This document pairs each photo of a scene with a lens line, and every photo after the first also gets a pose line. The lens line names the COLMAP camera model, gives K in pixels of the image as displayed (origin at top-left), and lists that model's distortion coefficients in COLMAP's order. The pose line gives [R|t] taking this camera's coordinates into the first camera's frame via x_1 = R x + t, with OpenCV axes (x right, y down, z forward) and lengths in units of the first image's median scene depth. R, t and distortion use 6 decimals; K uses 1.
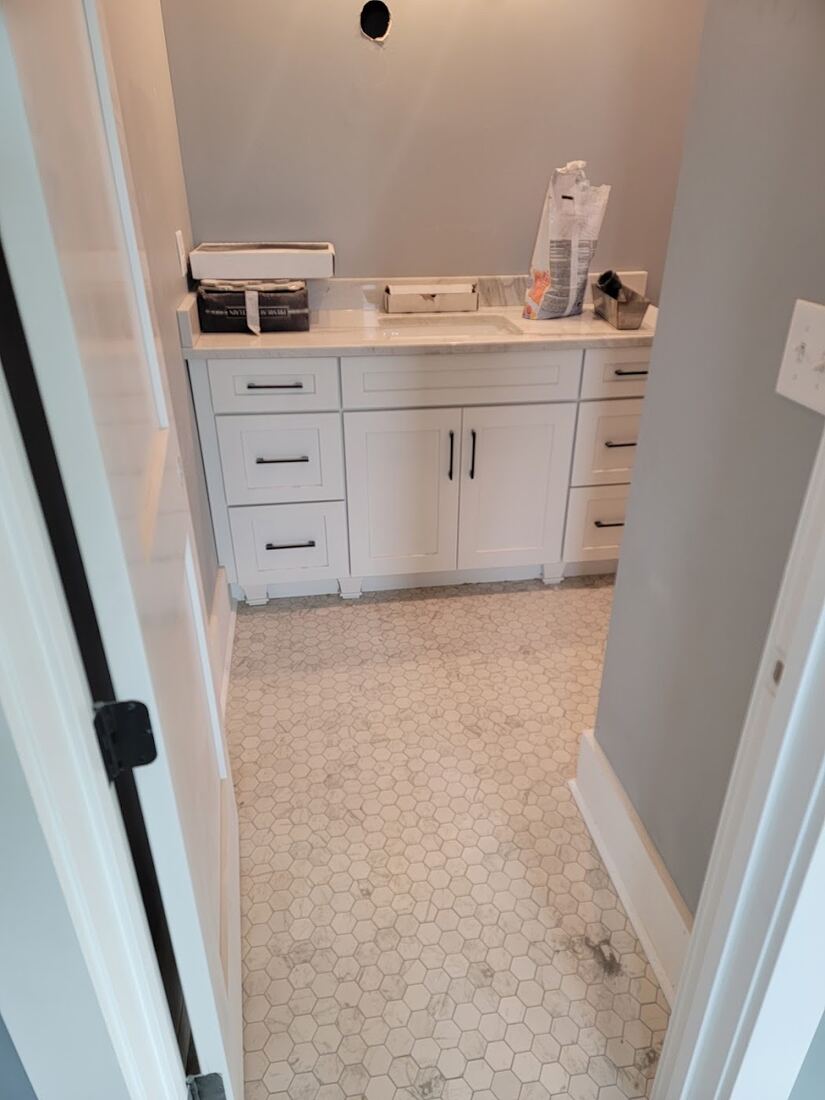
lens RADIAL K [[788.1, 0, 412.5], [0, 788.1, 550.0], [0, 0, 1]] dist [0.080823, -0.085871]
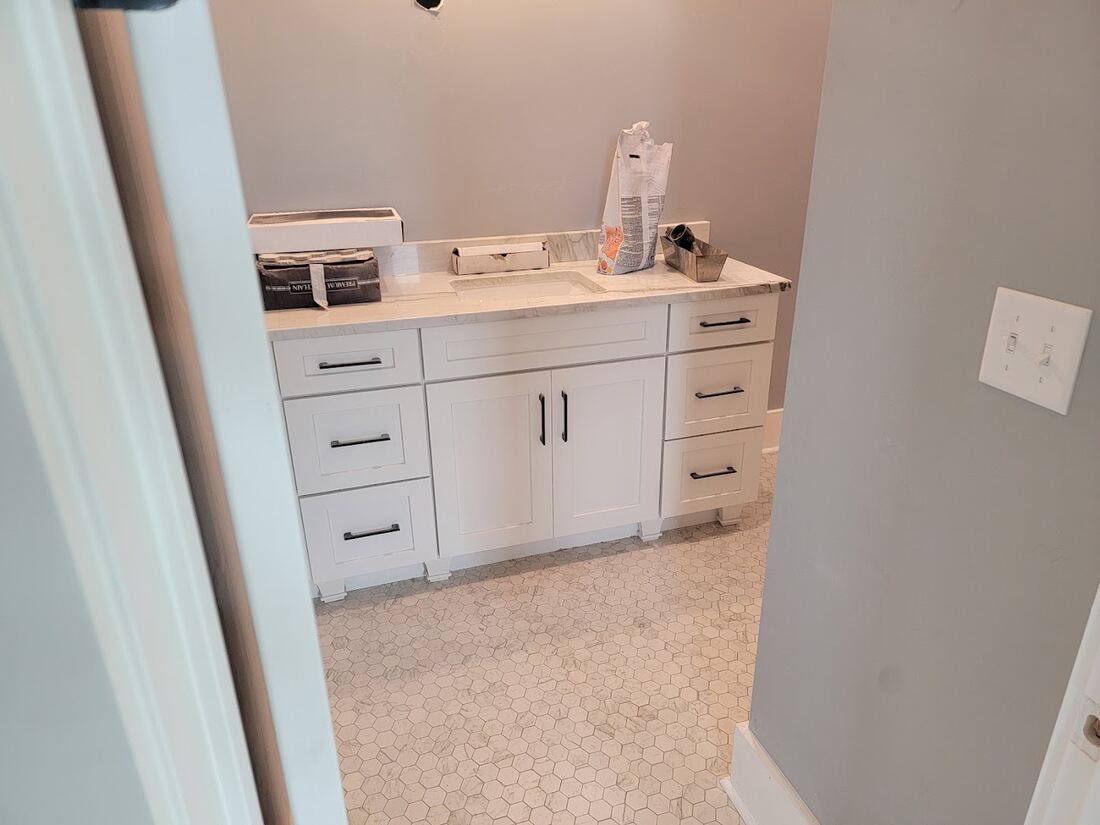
lens RADIAL K [[788.1, 0, 548.5], [0, 788.1, 386.2], [0, 0, 1]] dist [0.080823, -0.085871]
pose [[0.986970, -0.075799, 0.141929, -0.074603], [0.090989, 0.990429, -0.103784, -0.061199], [-0.132704, 0.115346, 0.984421, 0.066346]]
